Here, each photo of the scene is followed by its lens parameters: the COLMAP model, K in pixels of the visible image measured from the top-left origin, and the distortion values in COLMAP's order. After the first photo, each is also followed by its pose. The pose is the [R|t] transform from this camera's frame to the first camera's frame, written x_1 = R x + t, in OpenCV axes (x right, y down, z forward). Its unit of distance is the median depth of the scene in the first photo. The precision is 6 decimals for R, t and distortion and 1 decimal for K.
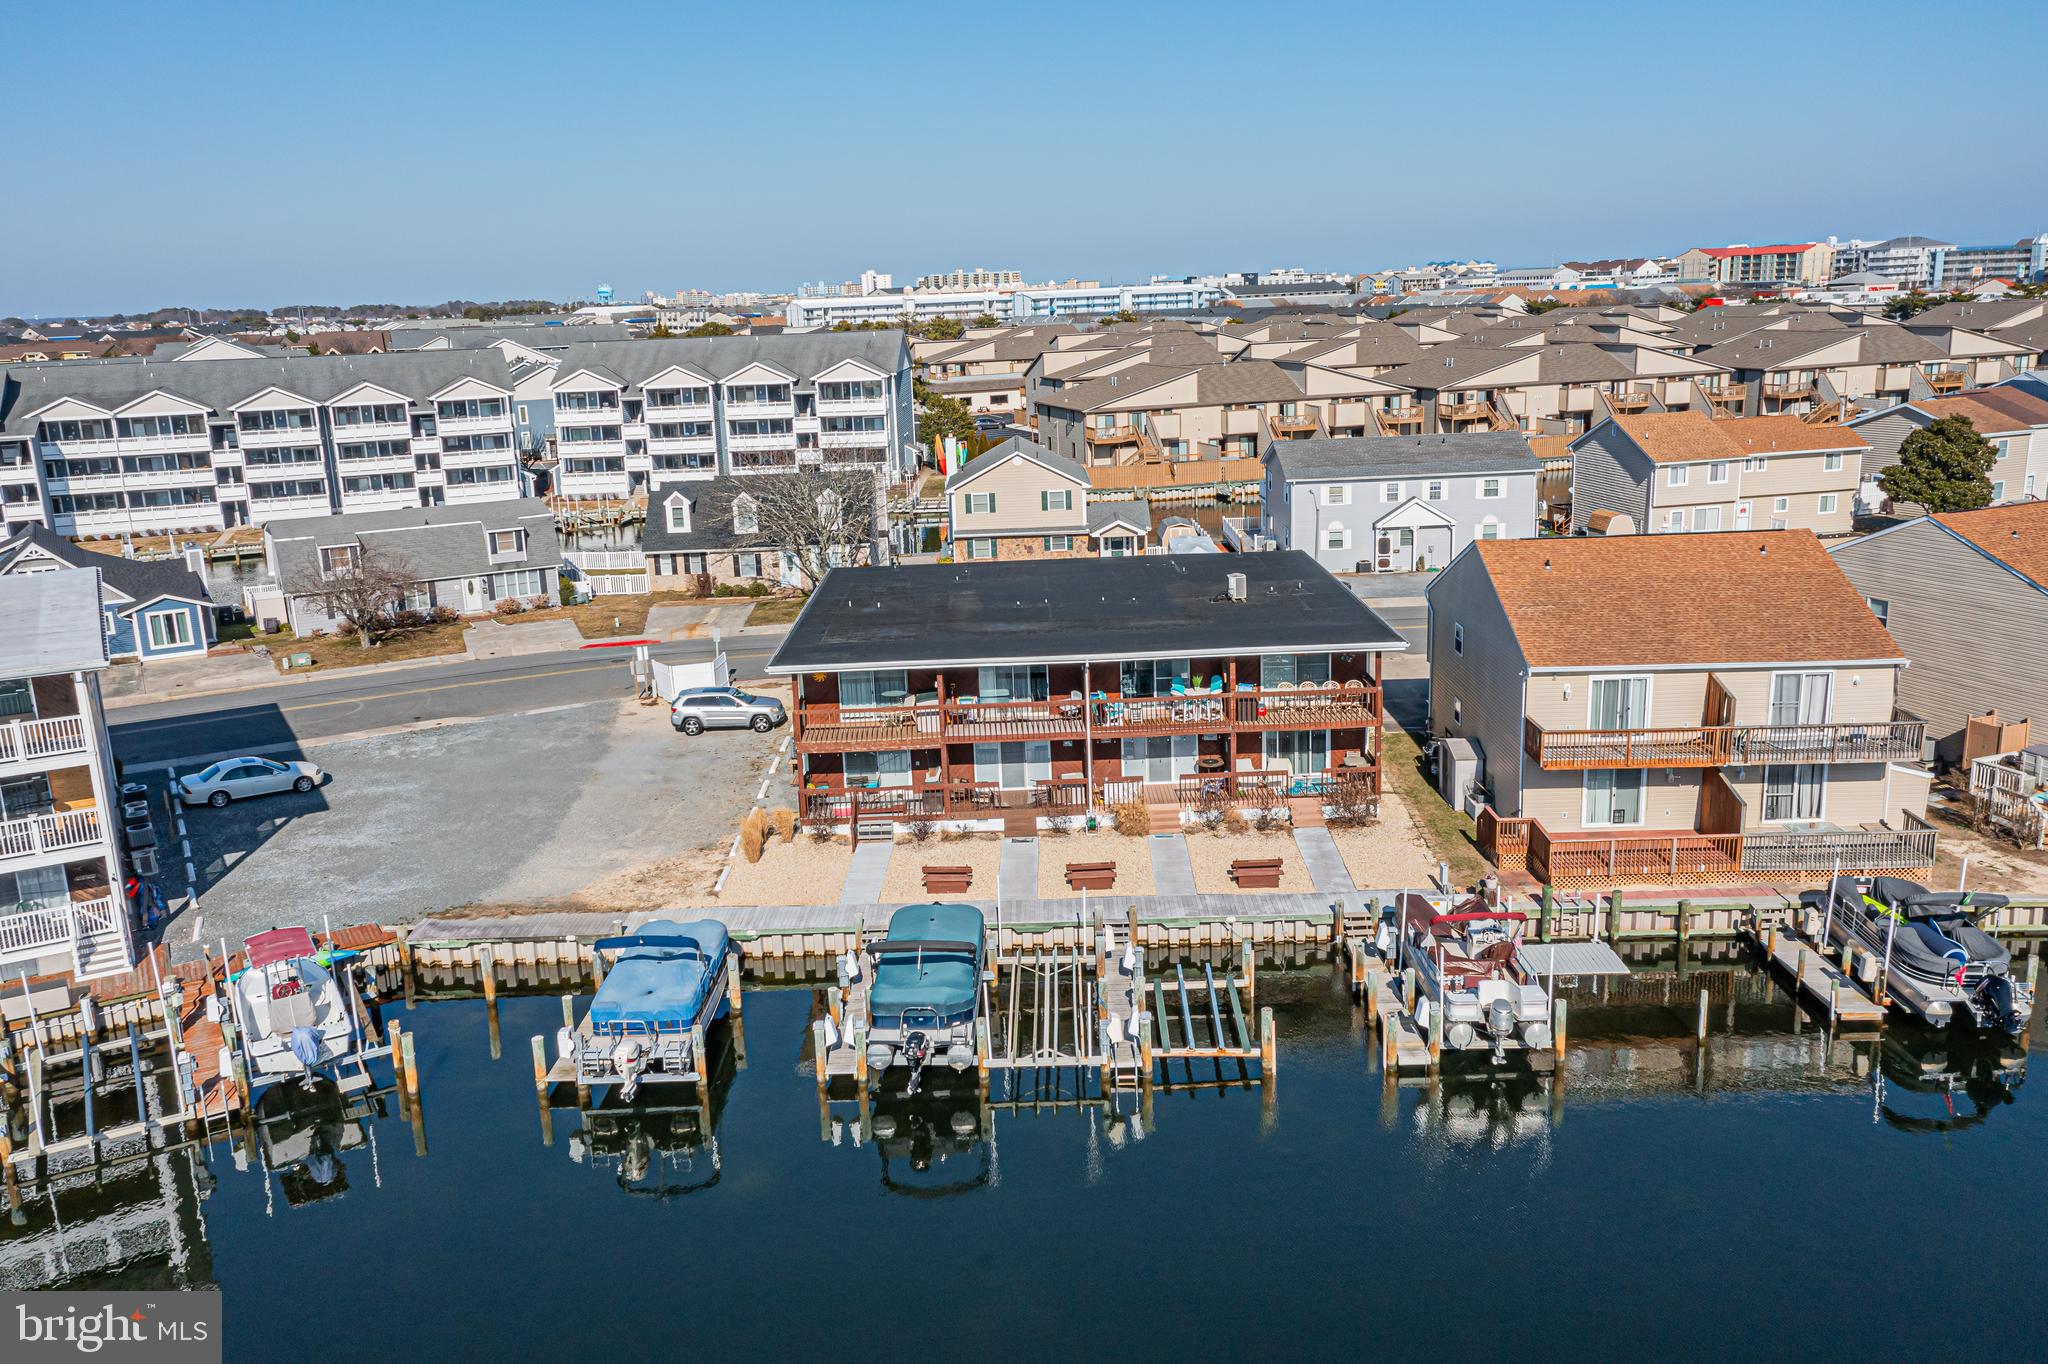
lens RADIAL K [[1635.1, 0, 1020.1], [0, 1635.1, 679.2], [0, 0, 1]] dist [-0.005281, 0.076893]
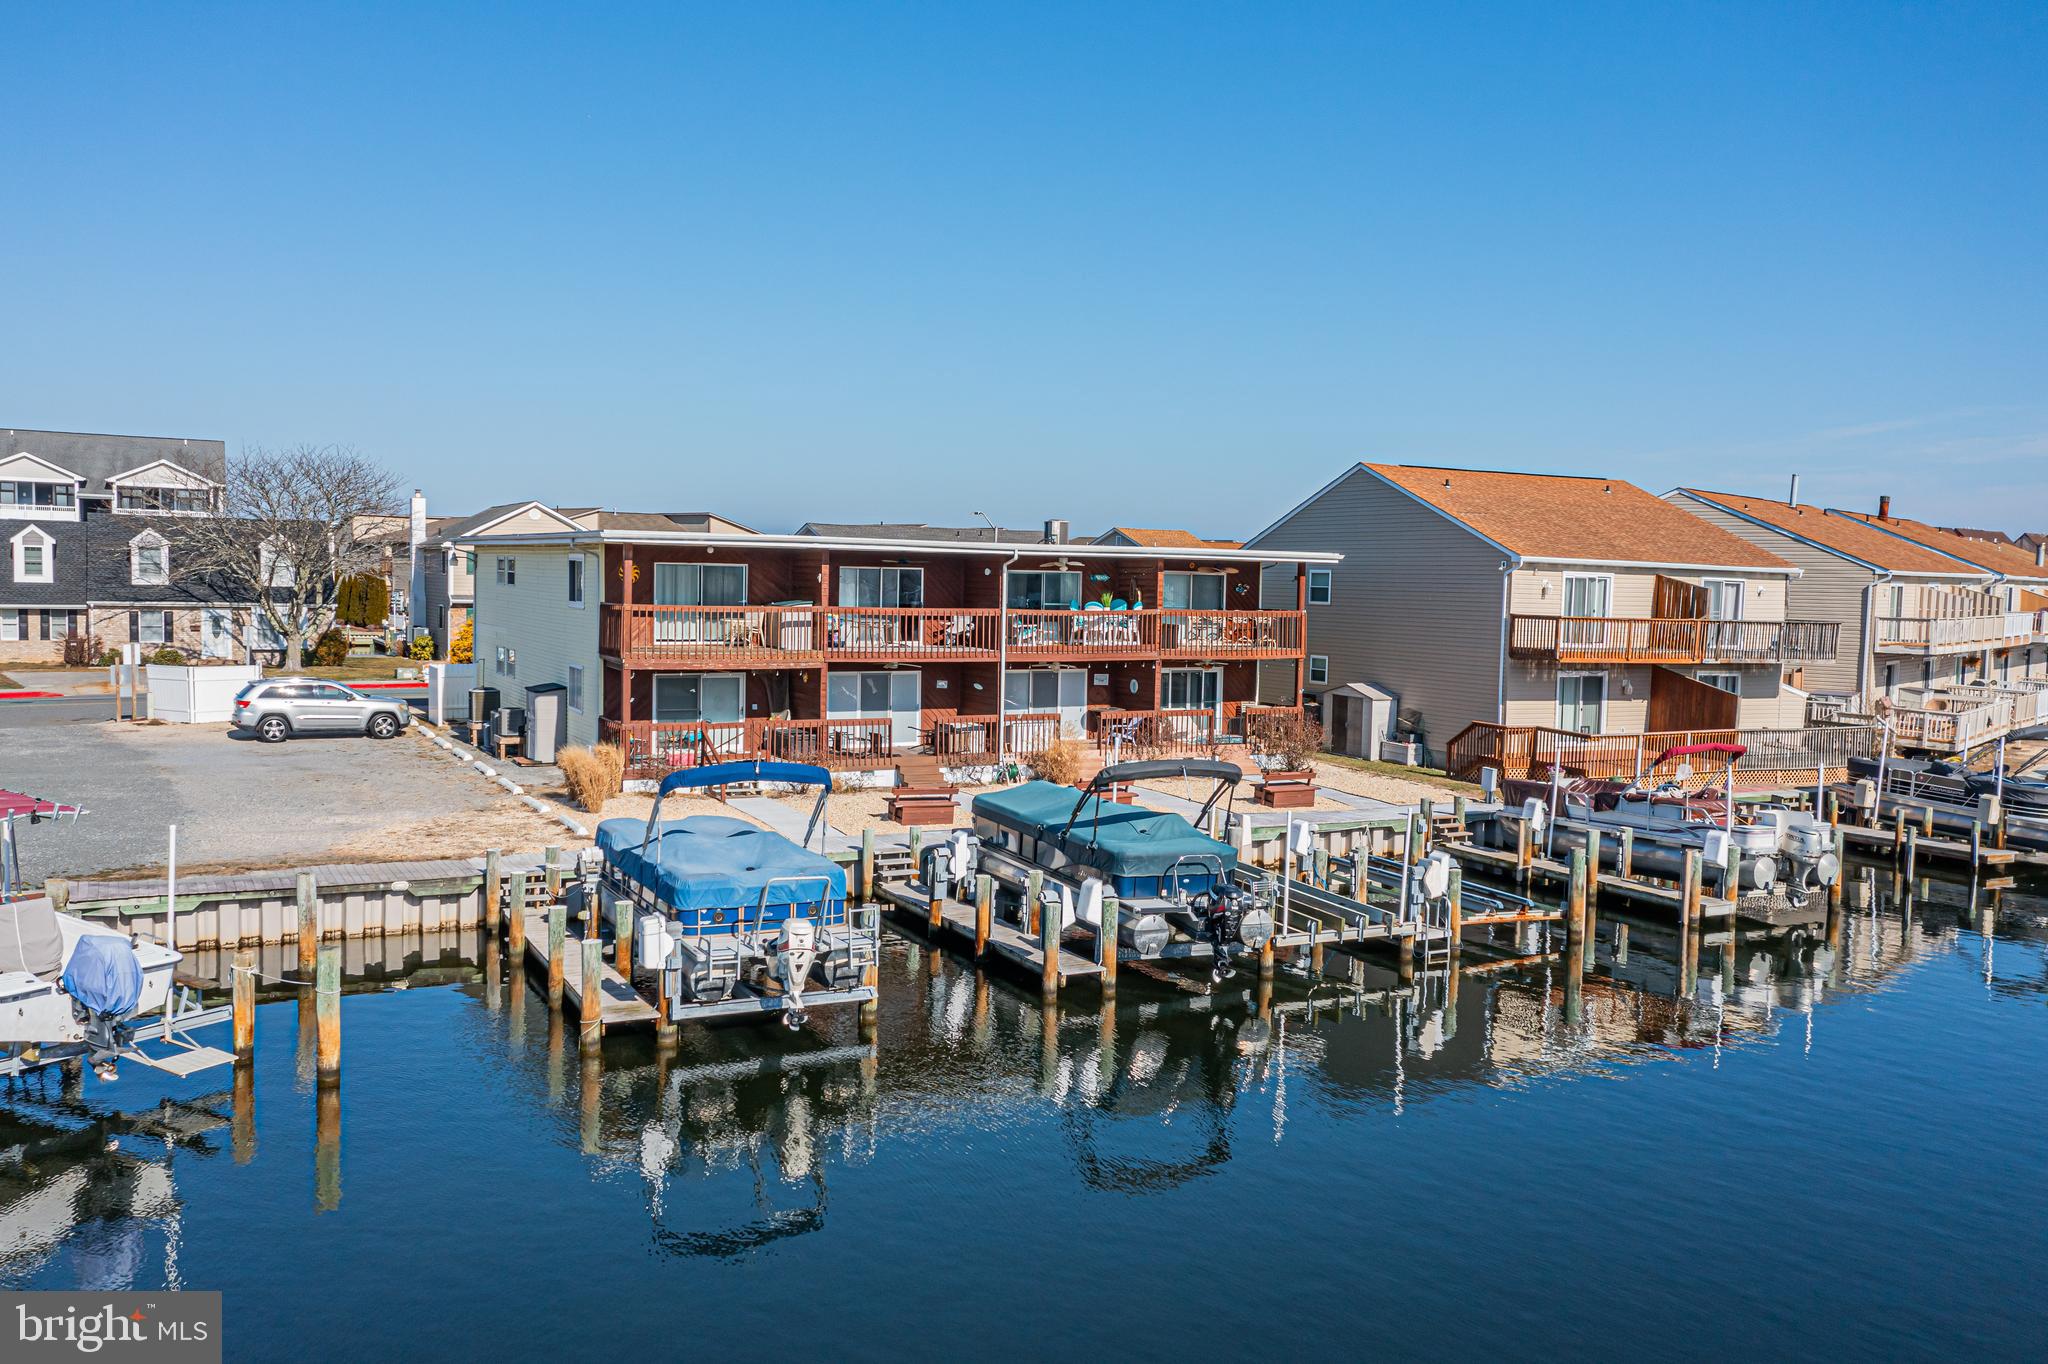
lens RADIAL K [[1635.1, 0, 1020.1], [0, 1635.1, 679.2], [0, 0, 1]] dist [-0.005281, 0.076893]
pose [[0.878361, 0.027985, 0.477179, -0.232088], [0.055899, 0.985421, -0.160687, 0.123438], [-0.474719, 0.167815, 0.863991, 0.243490]]
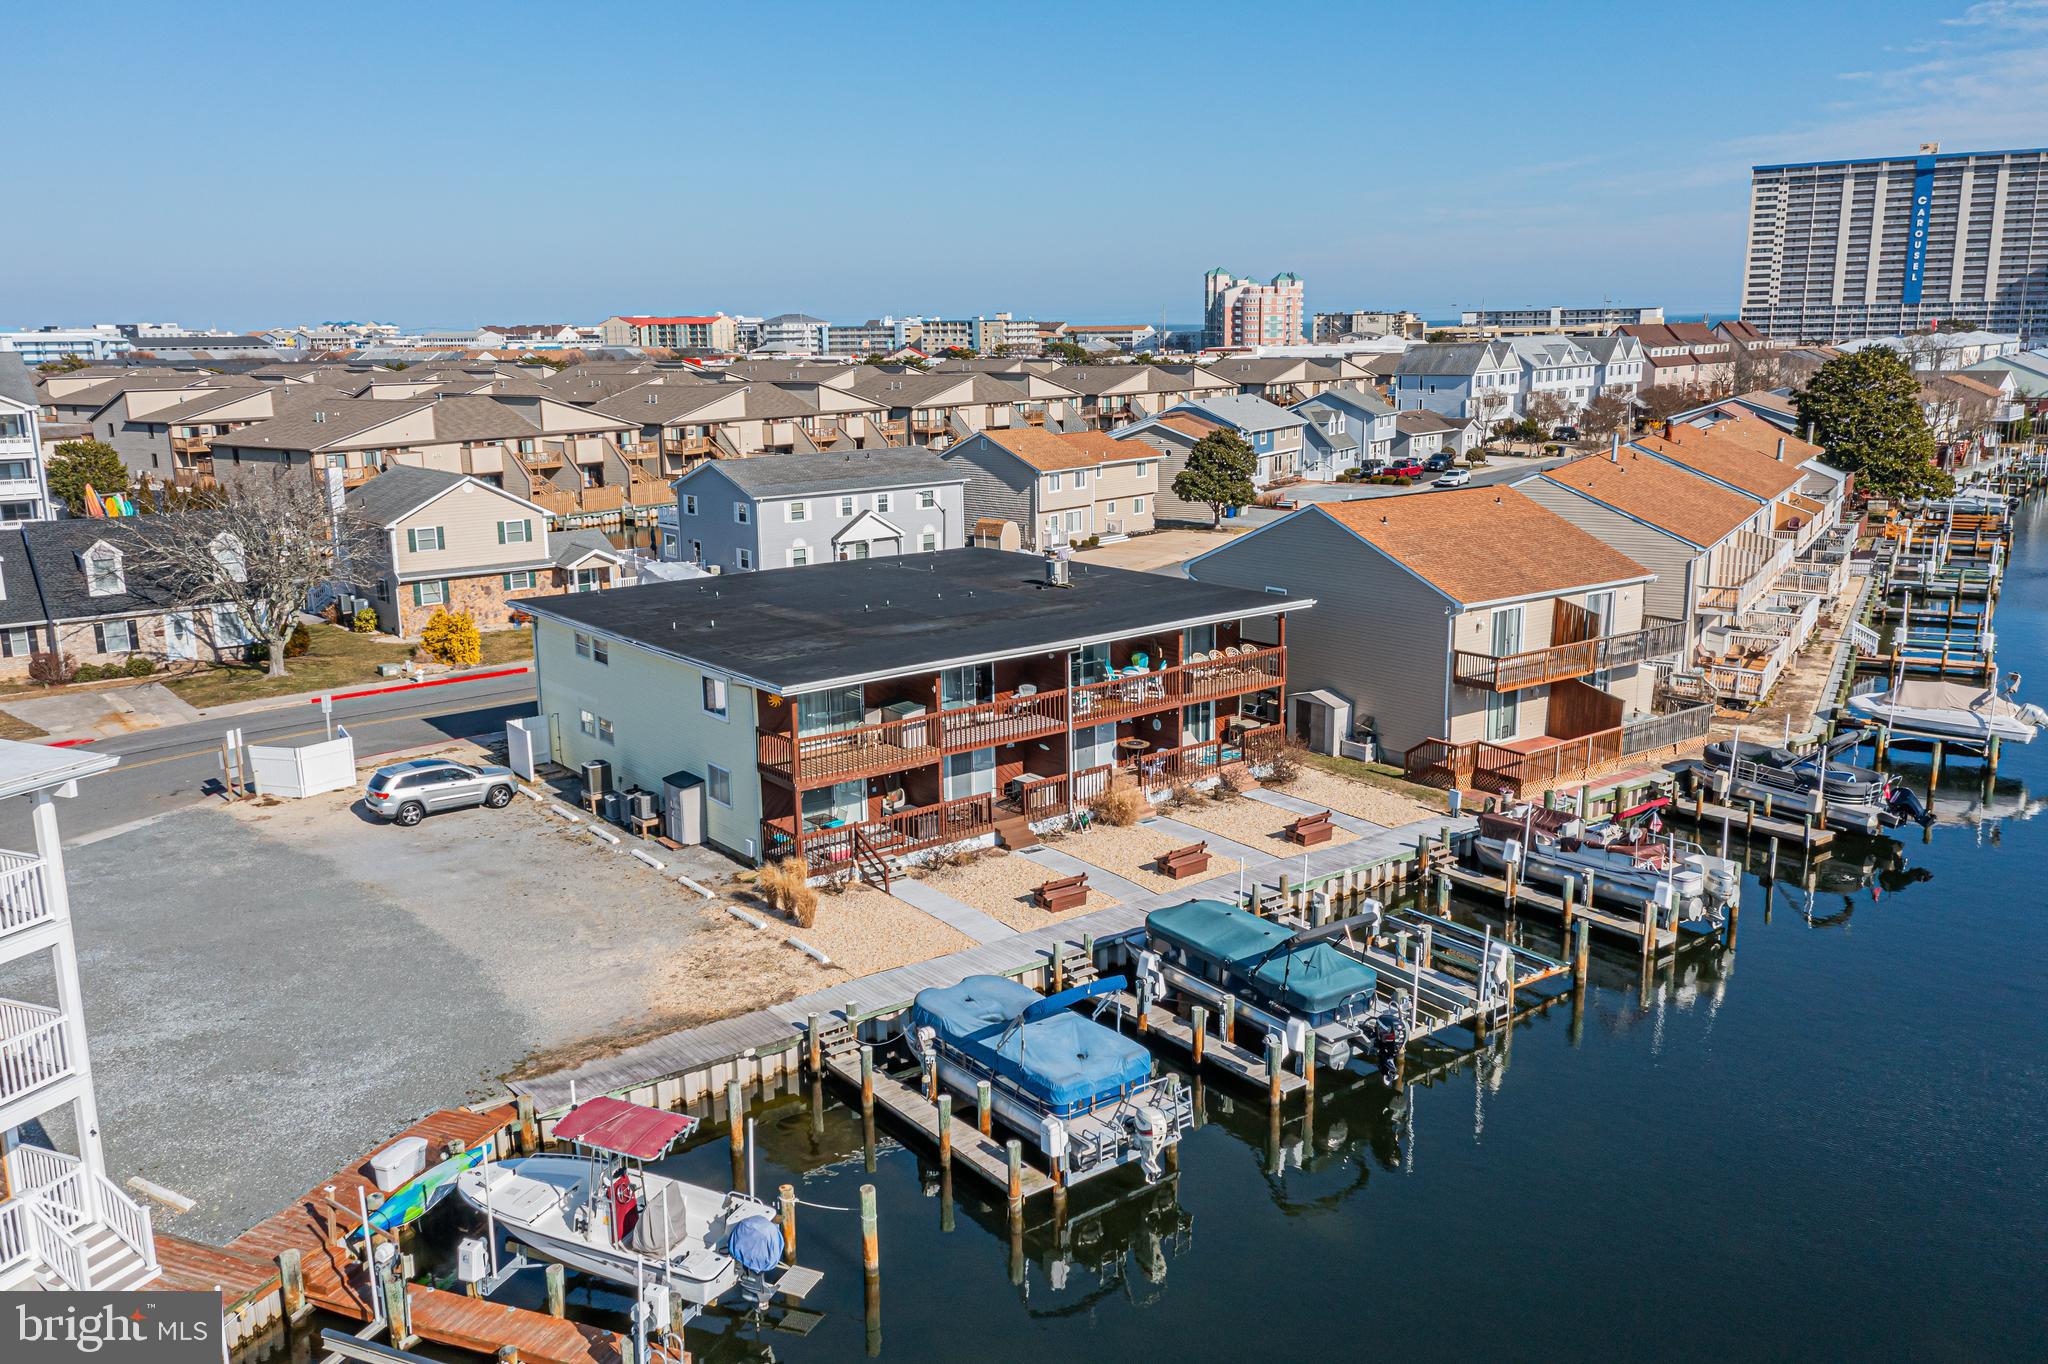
lens RADIAL K [[1635.1, 0, 1020.1], [0, 1635.1, 679.2], [0, 0, 1]] dist [-0.005281, 0.076893]
pose [[0.788579, -0.102705, 0.606297, -0.396169], [0.127470, 0.991840, 0.002222, 0.001284], [-0.601577, 0.075532, 0.795236, 0.200414]]
